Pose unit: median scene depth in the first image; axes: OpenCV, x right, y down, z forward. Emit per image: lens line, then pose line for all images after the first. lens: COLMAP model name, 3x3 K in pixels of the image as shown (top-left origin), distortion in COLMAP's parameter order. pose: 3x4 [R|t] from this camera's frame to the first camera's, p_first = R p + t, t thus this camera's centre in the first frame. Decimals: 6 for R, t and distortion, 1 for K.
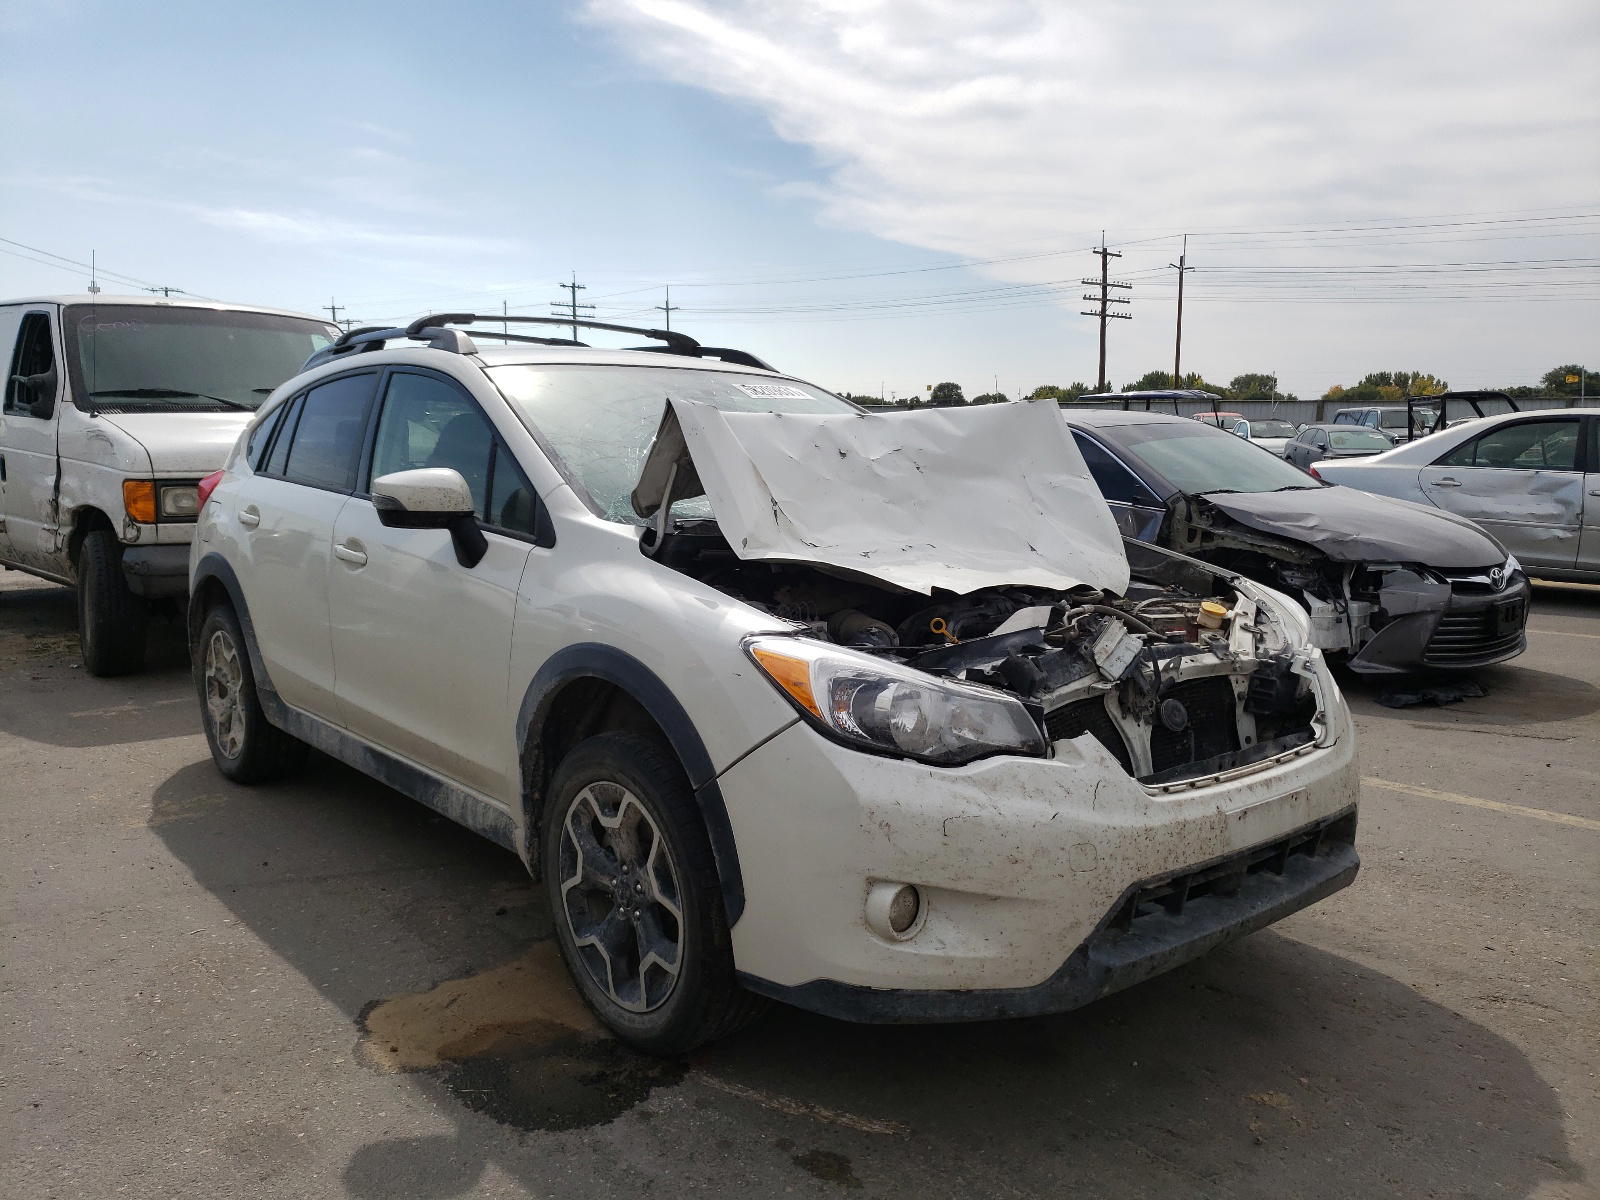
lens RADIAL K [[1227.5, 0, 811.0], [0, 1227.5, 591.1], [0, 0, 1]] dist [0.083400, -0.155159]
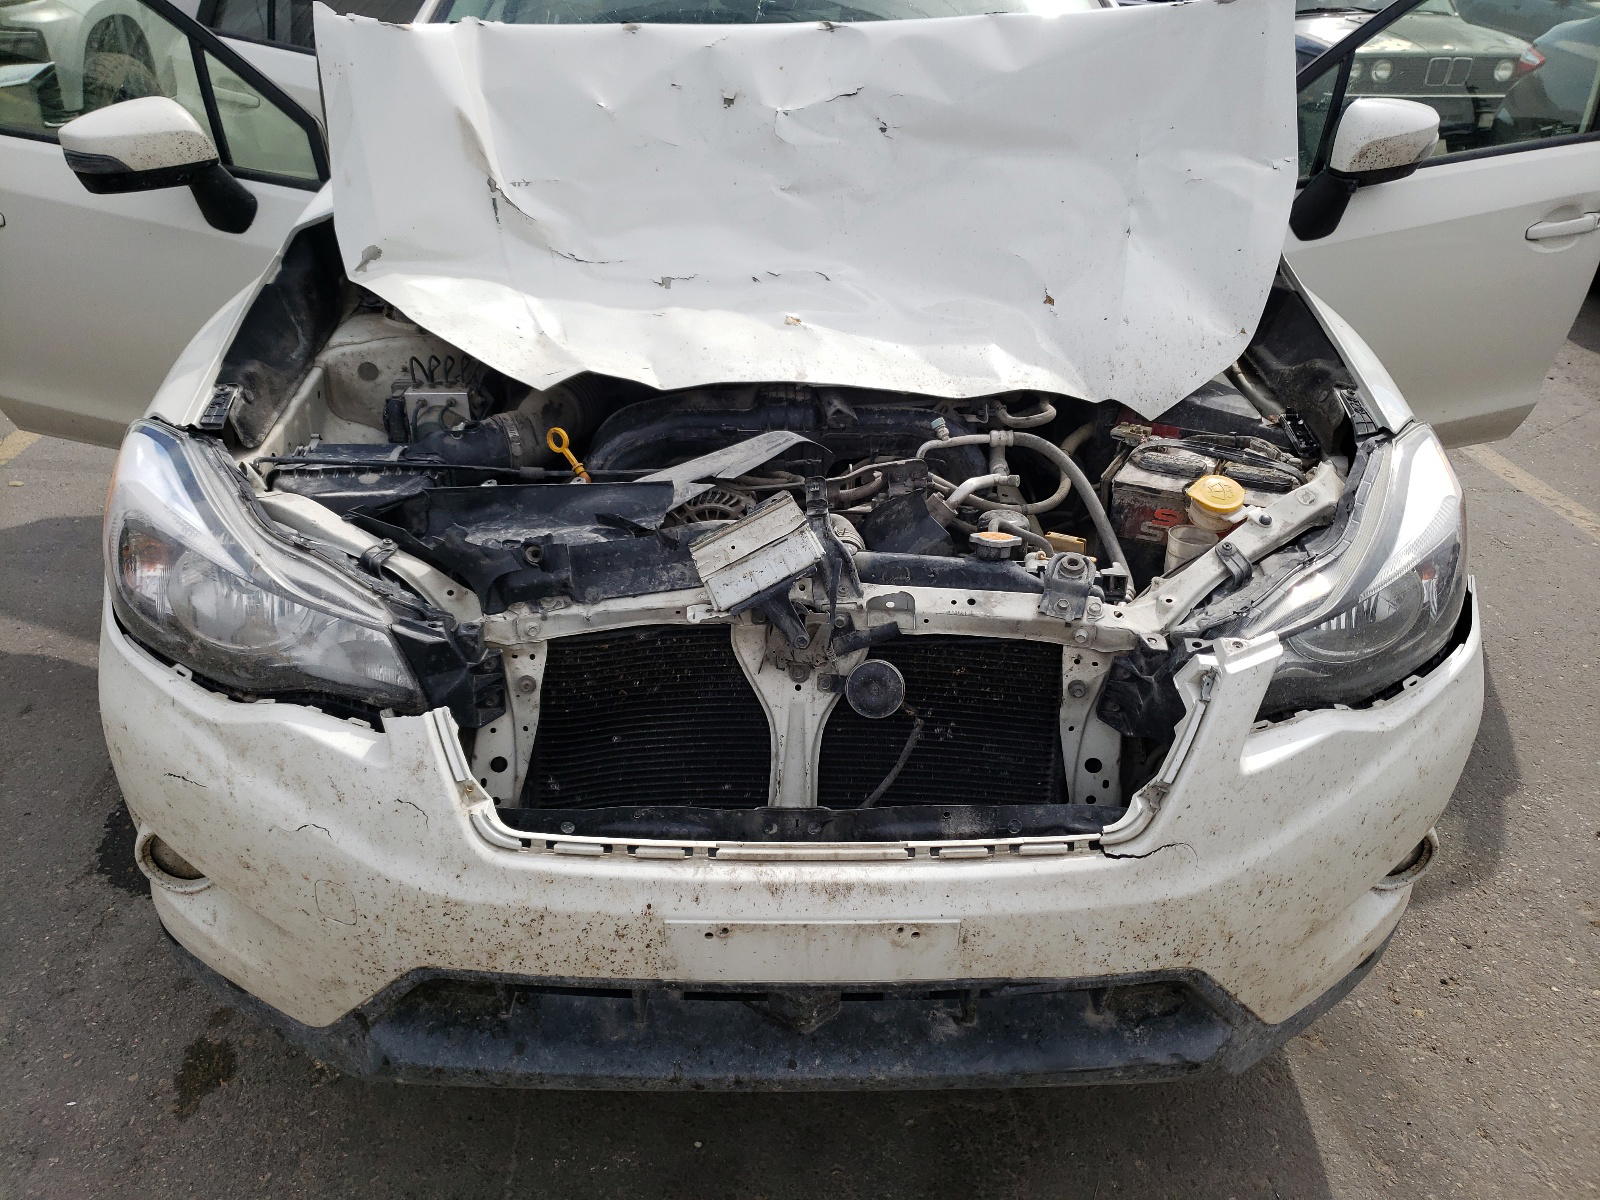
lens RADIAL K [[1227.5, 0, 811.0], [0, 1227.5, 591.1], [0, 0, 1]] dist [0.083400, -0.155159]
pose [[0.763711, 0.296338, -0.573524, 0.580316], [-0.075226, 0.923214, 0.376850, -0.144653], [0.641160, -0.244661, 0.727361, 0.608302]]
